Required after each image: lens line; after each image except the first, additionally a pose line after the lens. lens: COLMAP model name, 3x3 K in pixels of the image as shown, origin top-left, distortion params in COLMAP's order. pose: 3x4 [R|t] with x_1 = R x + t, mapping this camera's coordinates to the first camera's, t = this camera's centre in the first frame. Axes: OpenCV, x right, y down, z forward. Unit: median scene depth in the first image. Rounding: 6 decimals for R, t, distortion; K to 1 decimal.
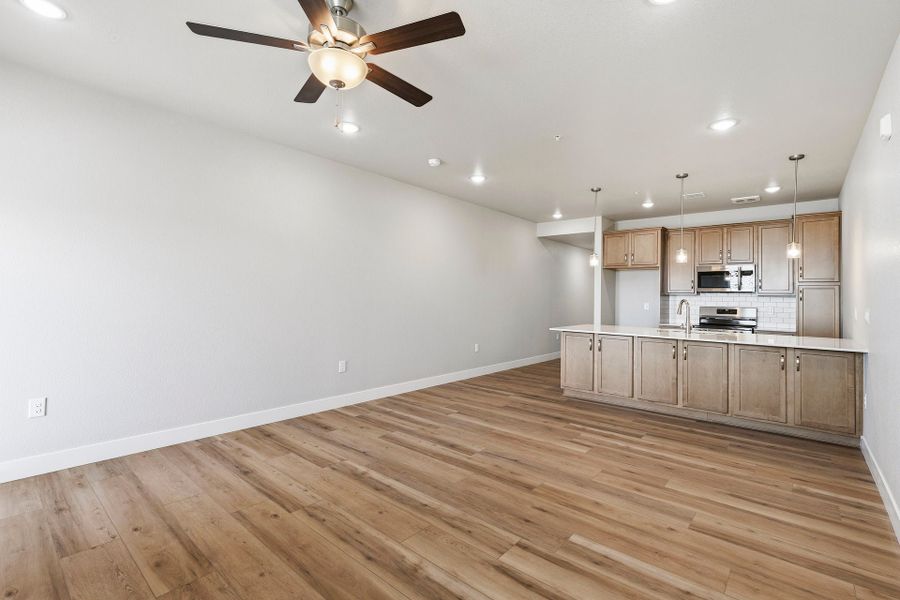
lens RADIAL K [[409.6, 0, 450.3], [0, 409.6, 291.5], [0, 0, 1]] dist [0.002617, 0.000078]
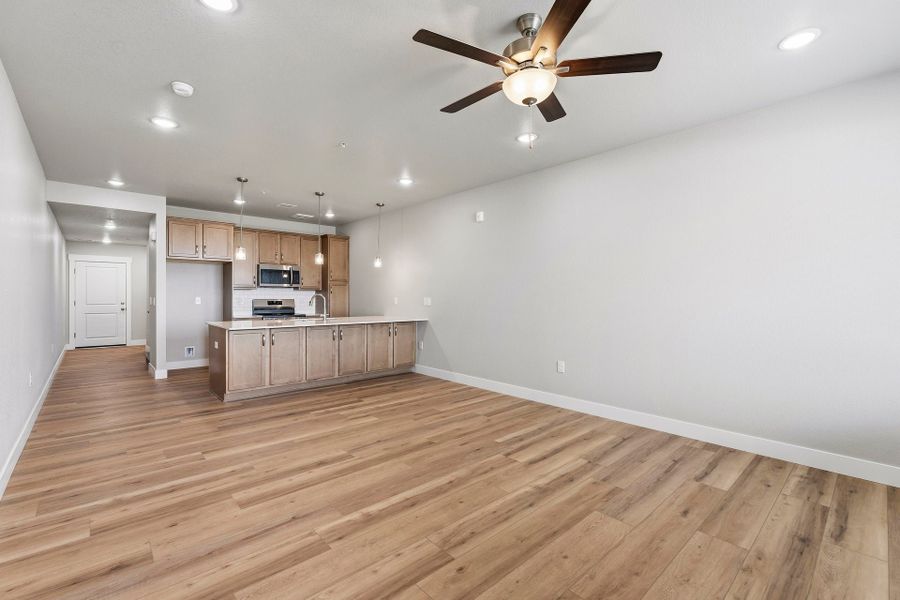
lens RADIAL K [[394.4, 0, 451.2], [0, 394.4, 304.4], [0, 0, 1]] dist [-0.004164, -0.000255]
pose [[0.121591, -0.037660, 0.991866, -0.830353], [-0.014482, 0.999106, 0.039710, -0.002847], [-0.992475, -0.019192, 0.120937, 0.659698]]
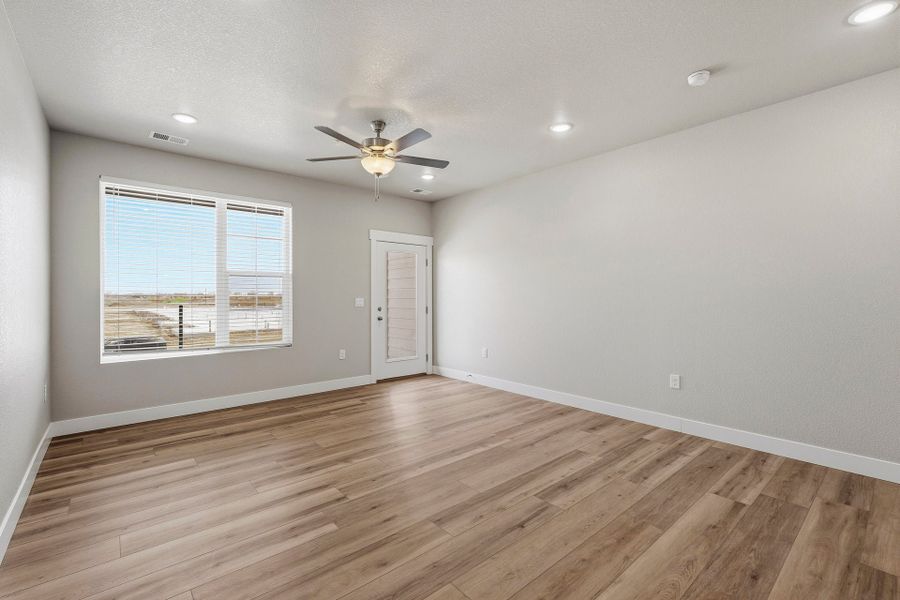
lens RADIAL K [[394.4, 0, 450.9], [0, 394.4, 299.7], [0, 0, 1]] dist [-0.004164, -0.000255]
pose [[-0.149916, -0.008590, -0.988661, 0.813489], [0.013947, 0.999844, -0.010802, 0.031307], [0.988600, -0.015408, -0.149773, 0.952619]]
